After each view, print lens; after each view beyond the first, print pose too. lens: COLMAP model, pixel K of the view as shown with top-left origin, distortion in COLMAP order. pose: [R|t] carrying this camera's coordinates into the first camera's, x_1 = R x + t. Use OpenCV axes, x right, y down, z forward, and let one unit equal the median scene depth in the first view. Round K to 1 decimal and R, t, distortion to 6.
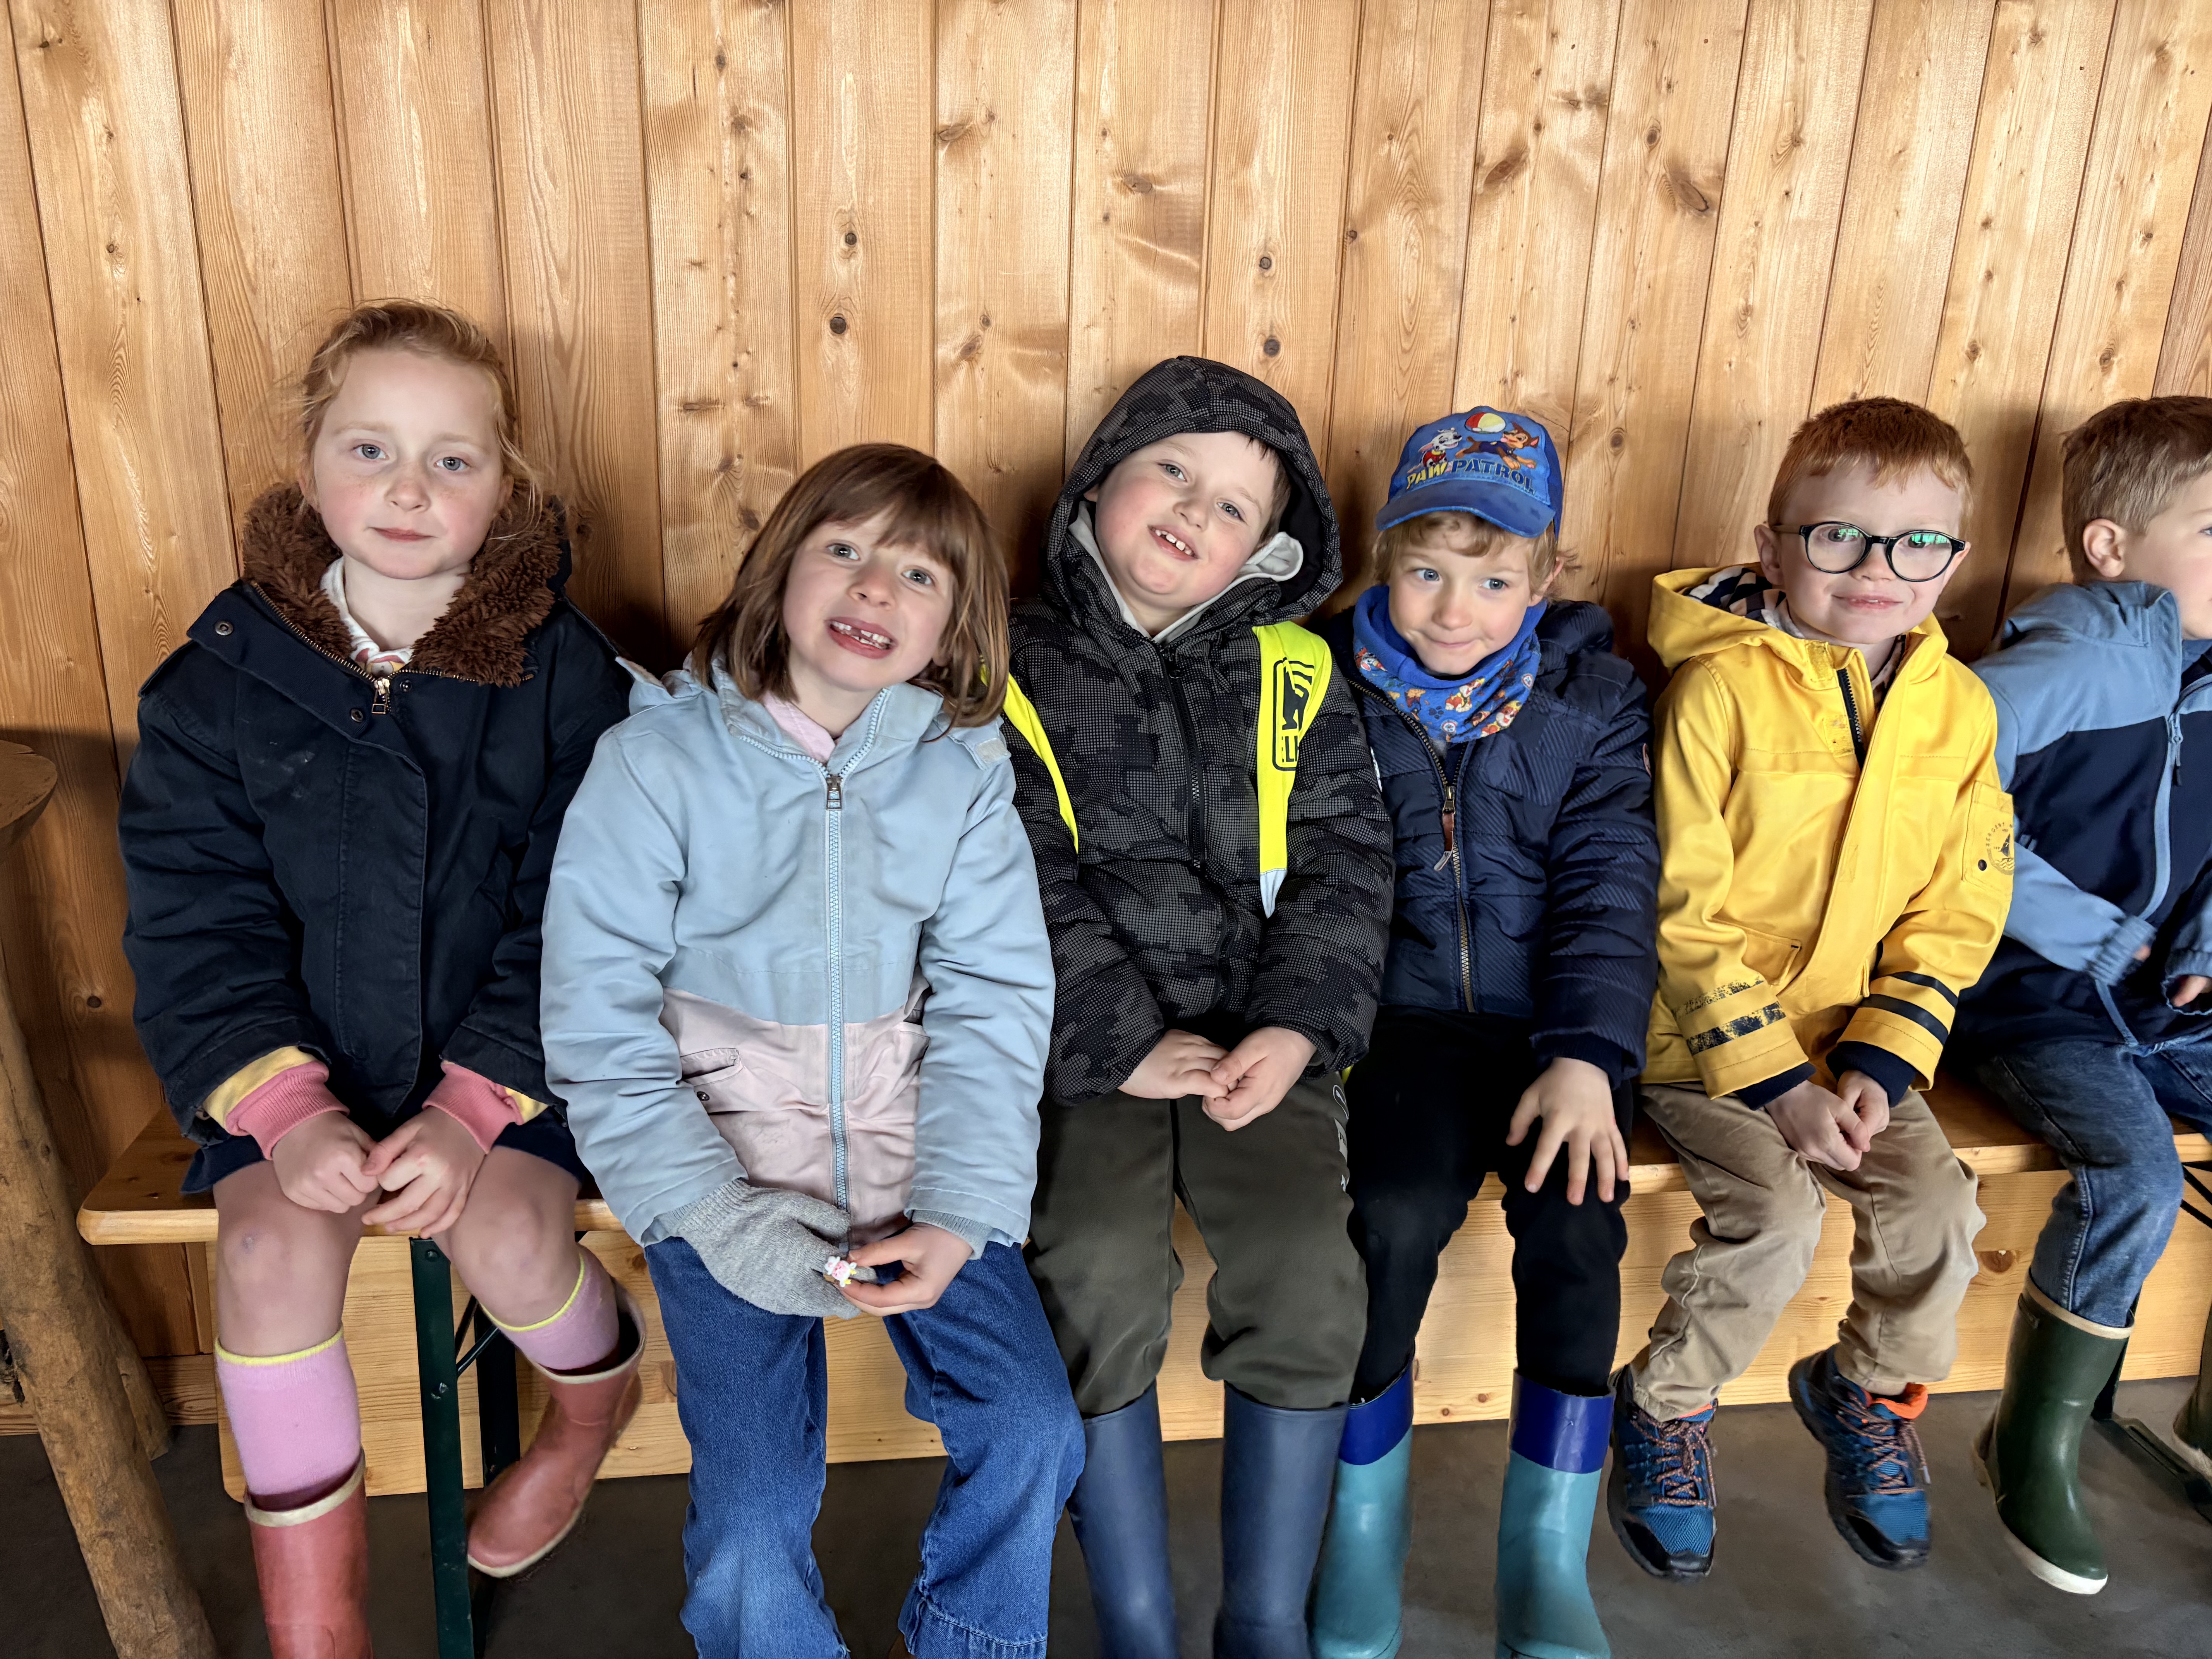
lens RADIAL K [[1549.8, 0, 1106.0], [0, 1549.8, 829.5], [0, 0, 1]] dist [0.053901, 0.000212]
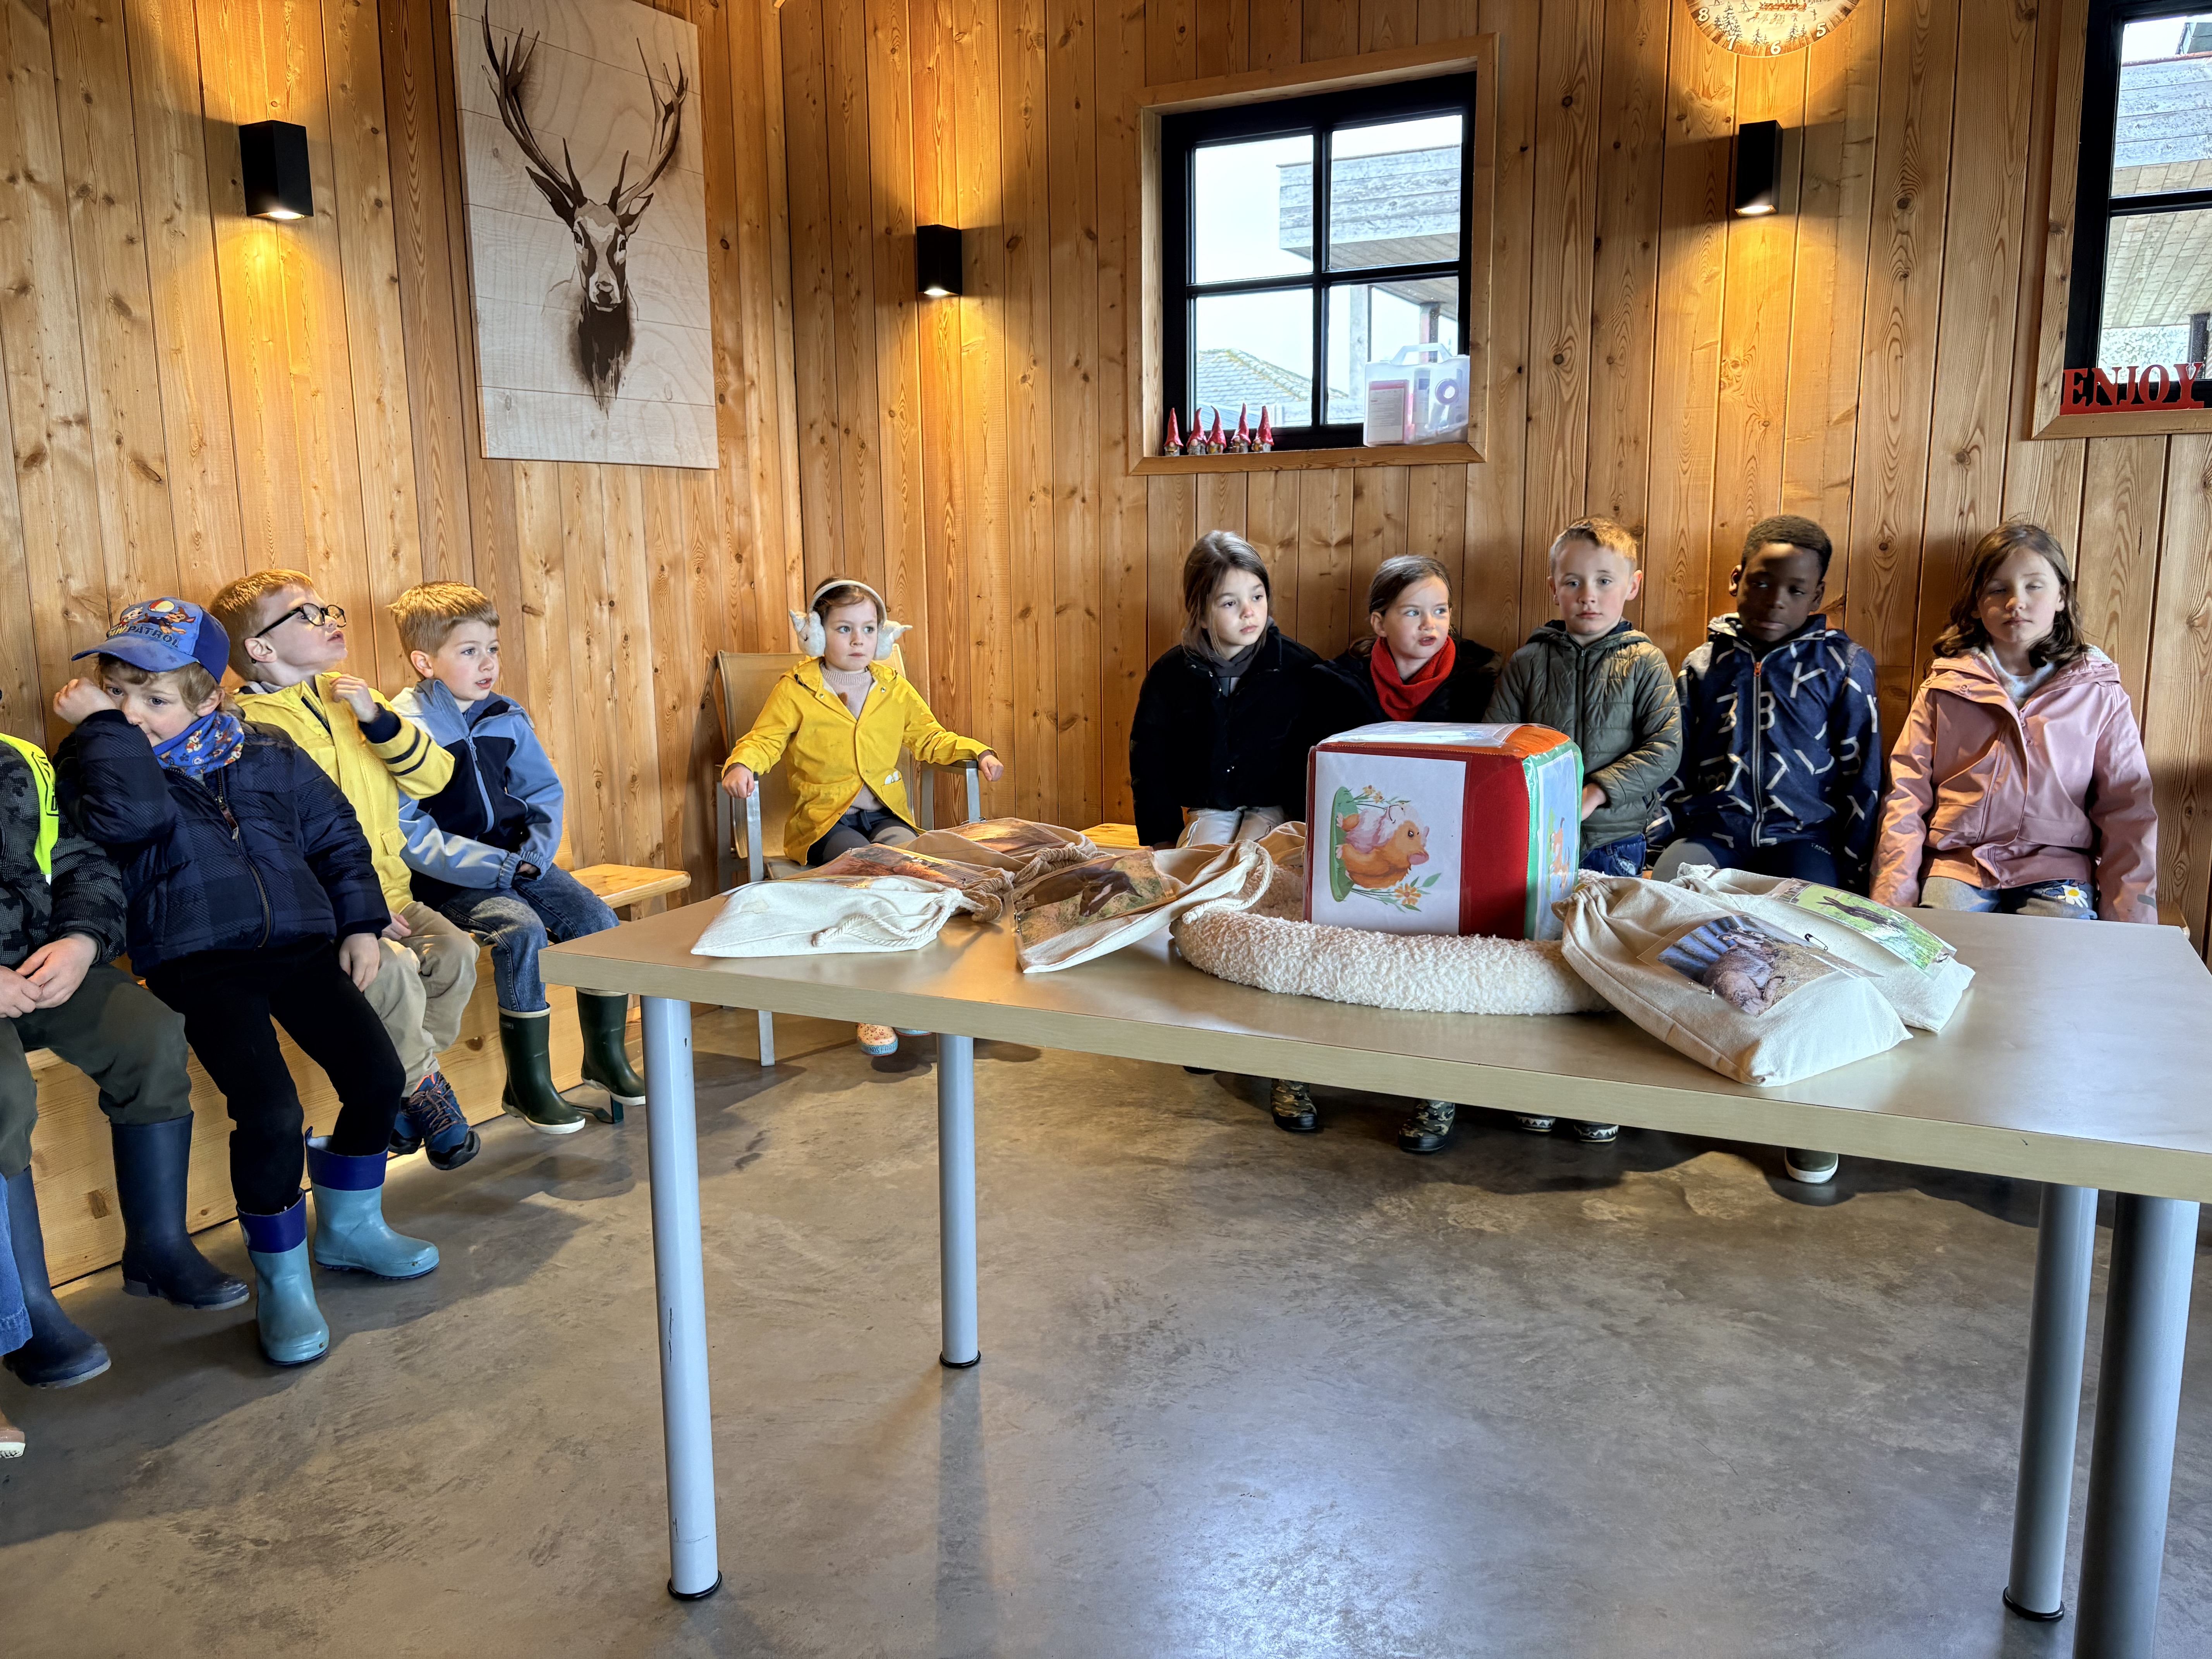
lens RADIAL K [[1549.8, 0, 1106.0], [0, 1549.8, 829.5], [0, 0, 1]] dist [0.053901, 0.000212]
pose [[0.567192, -0.161708, 0.807554, -0.527183], [0.215994, 0.975420, 0.043617, 0.136614], [-0.794757, 0.149688, 0.588179, -0.840537]]
